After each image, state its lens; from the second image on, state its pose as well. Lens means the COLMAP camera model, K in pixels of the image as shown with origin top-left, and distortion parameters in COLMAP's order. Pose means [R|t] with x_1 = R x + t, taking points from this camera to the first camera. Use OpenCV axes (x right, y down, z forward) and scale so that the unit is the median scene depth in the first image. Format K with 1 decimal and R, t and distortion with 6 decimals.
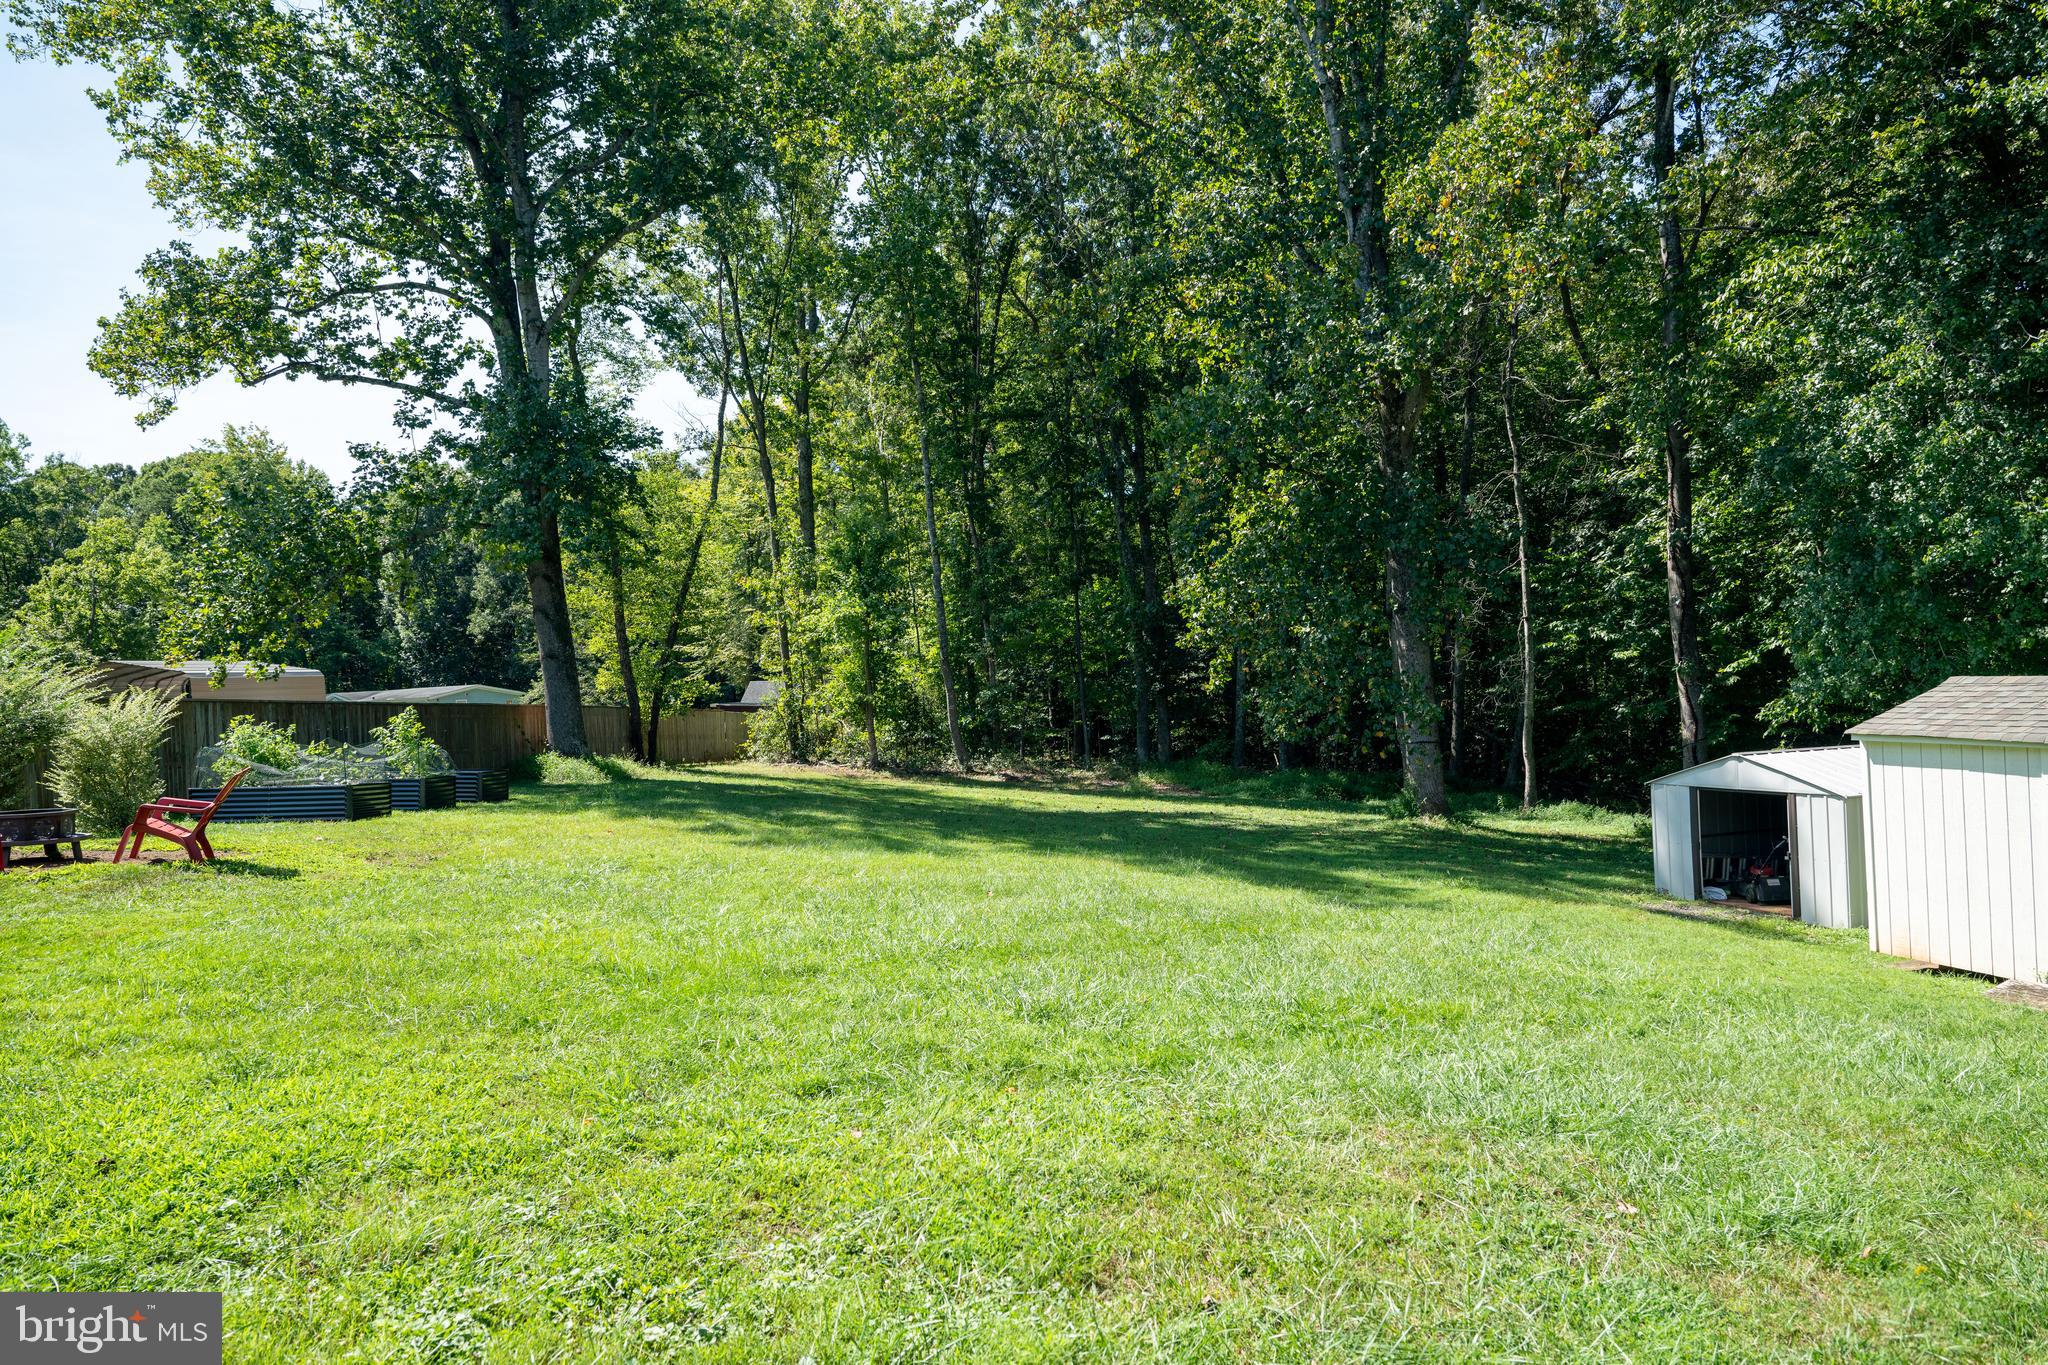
lens RADIAL K [[1410.0, 0, 1024.0], [0, 1410.0, 682.5], [0, 0, 1]] dist [-0.003925, 0.000237]
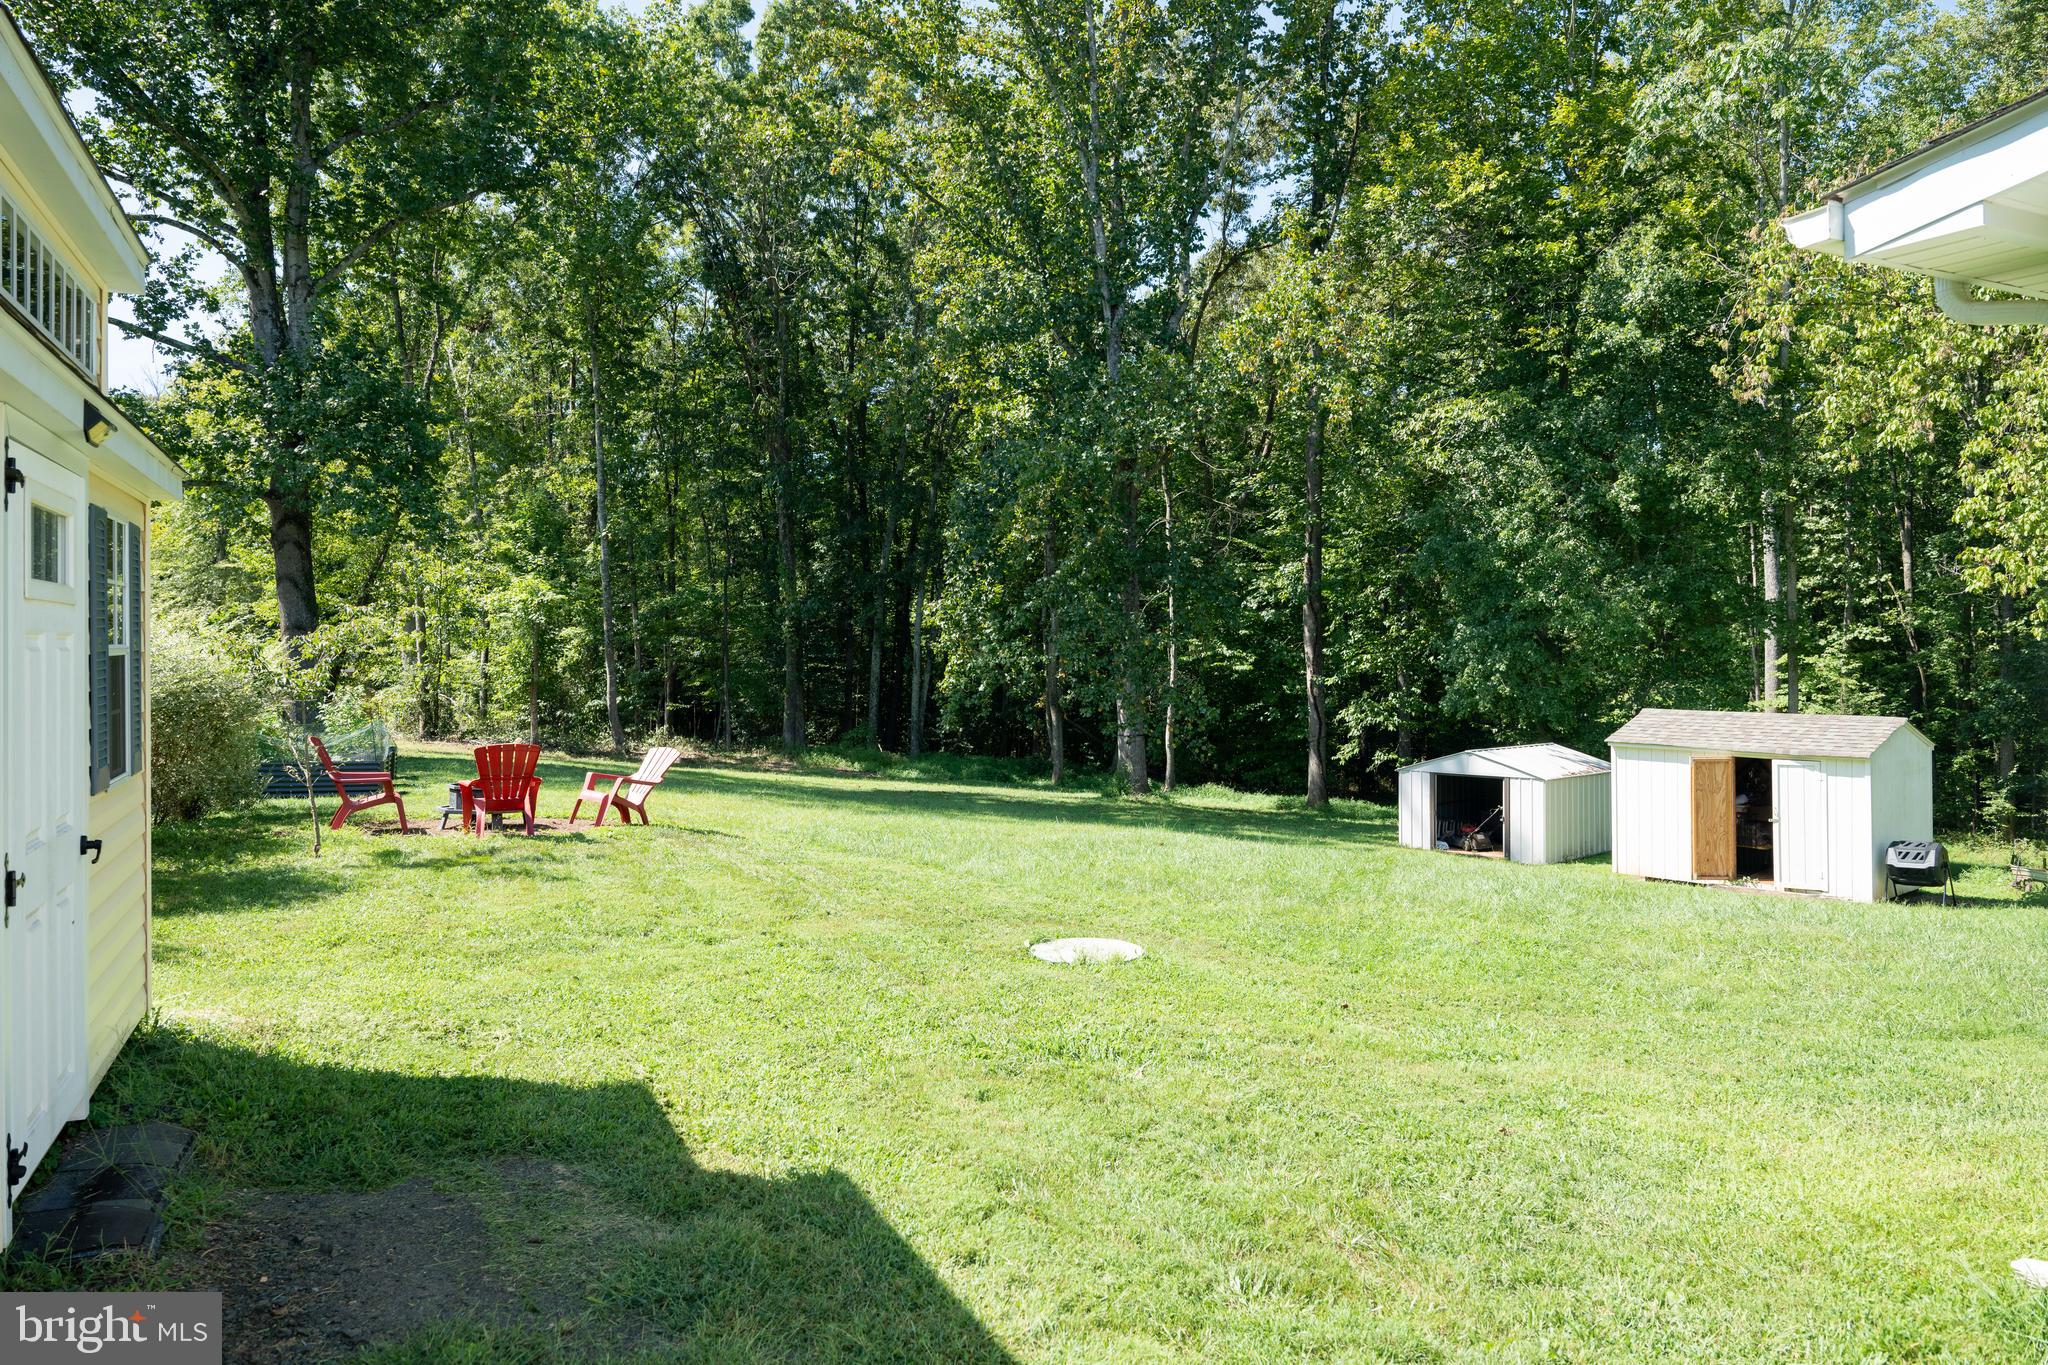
lens RADIAL K [[1410.0, 0, 1024.0], [0, 1410.0, 682.5], [0, 0, 1]] dist [-0.003925, 0.000237]
pose [[0.909718, 0.037238, 0.413554, -0.278644], [-0.041293, 0.999147, 0.000868, -0.001453], [-0.413169, -0.017867, 0.910479, -0.082325]]
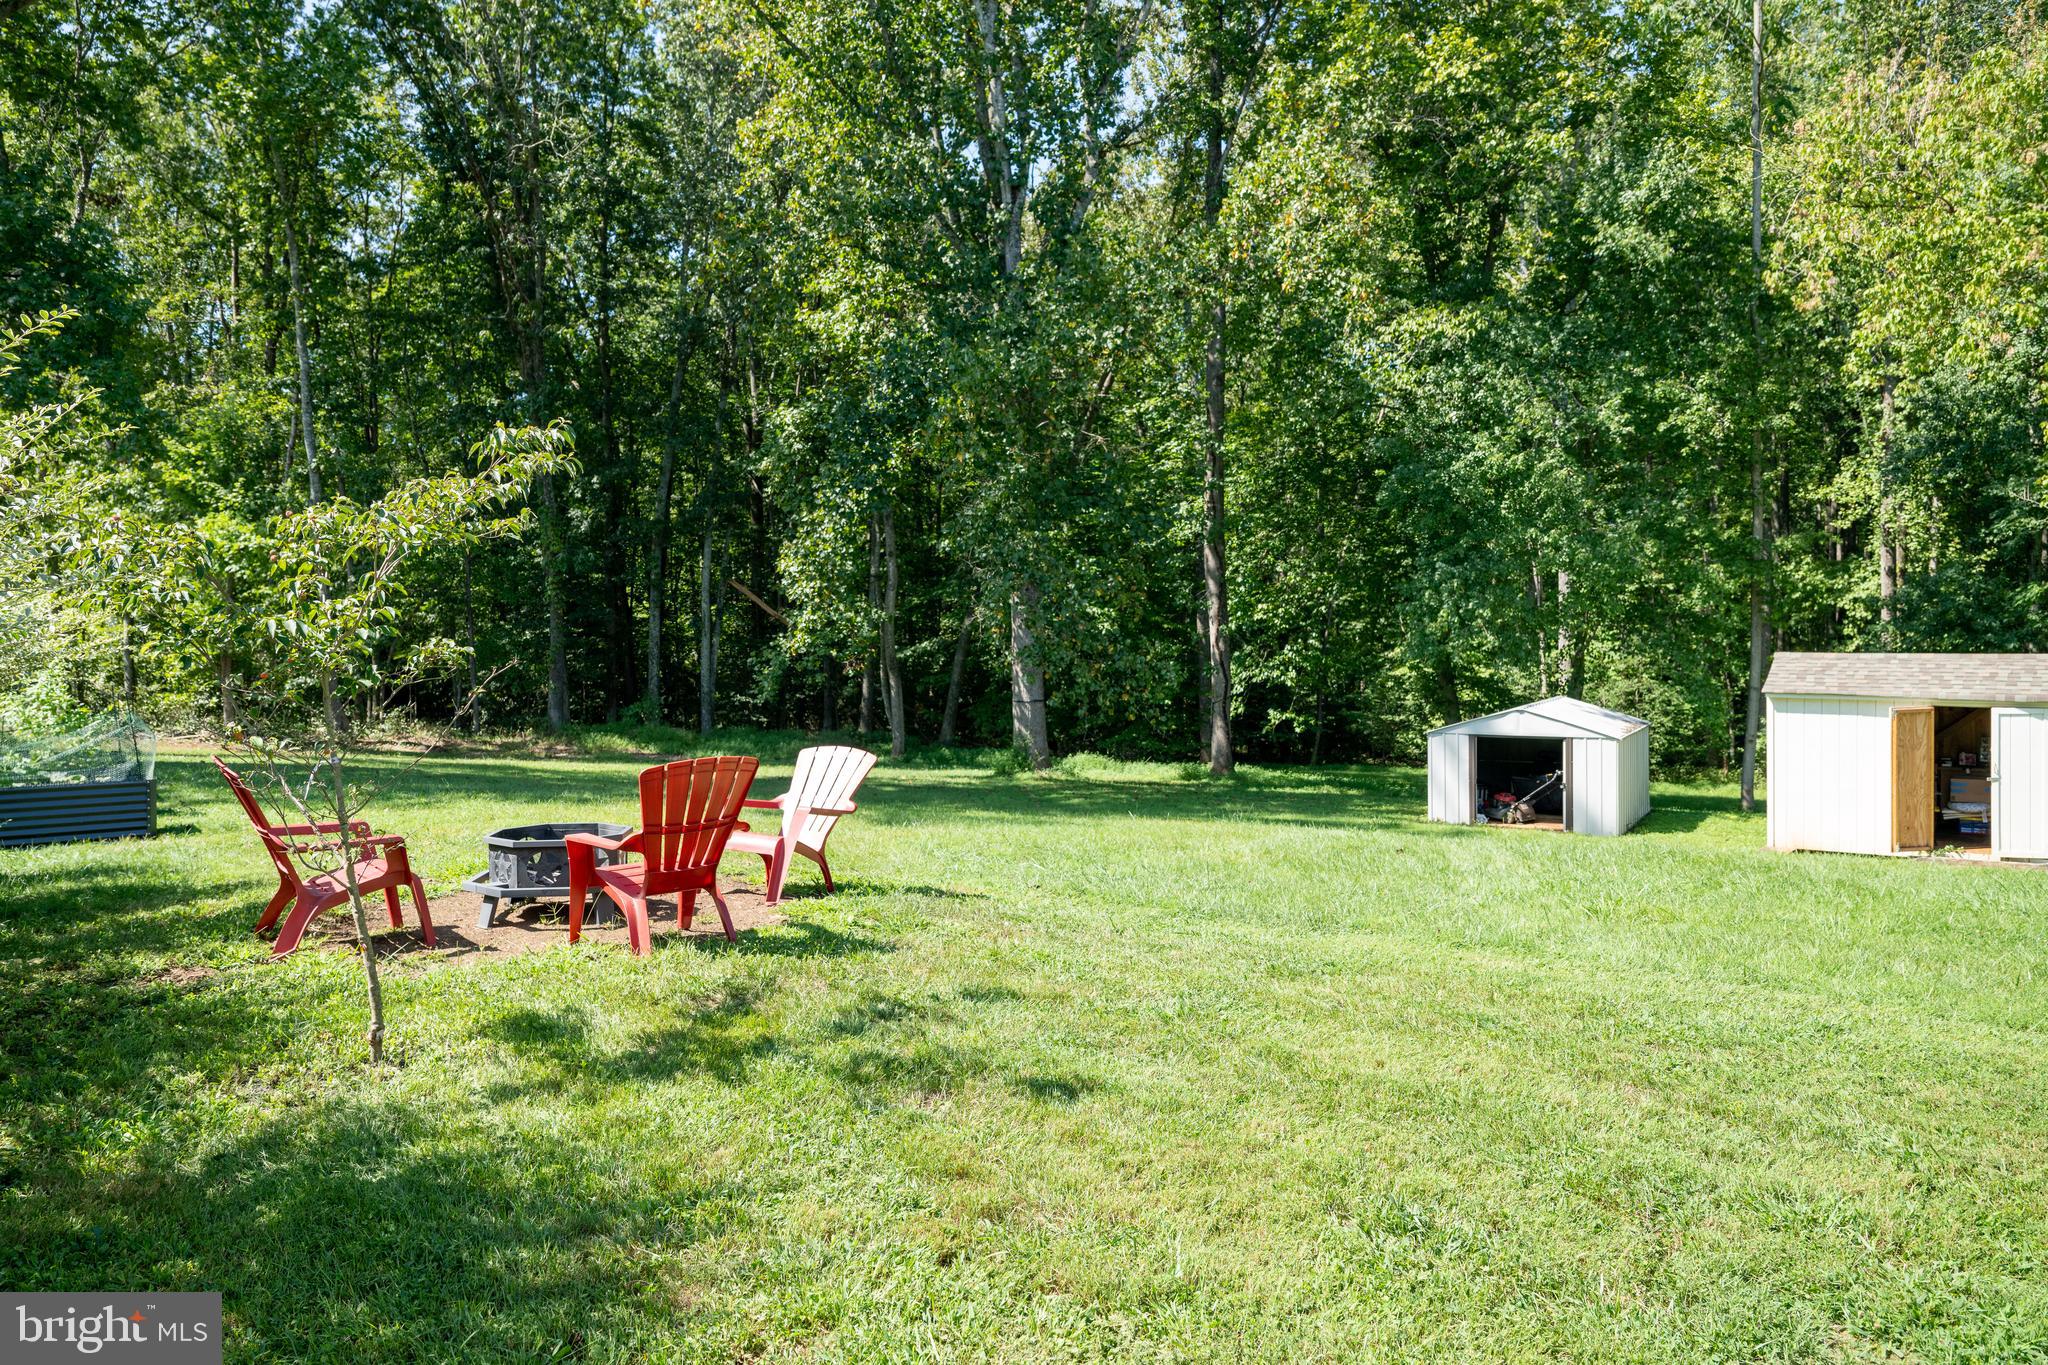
lens RADIAL K [[1410.0, 0, 1024.0], [0, 1410.0, 682.5], [0, 0, 1]] dist [-0.003925, 0.000237]
pose [[0.783499, 0.003835, 0.621382, -0.328898], [-0.020130, 0.999613, 0.019212, 0.006629], [-0.621067, -0.027561, 0.783272, 0.144113]]
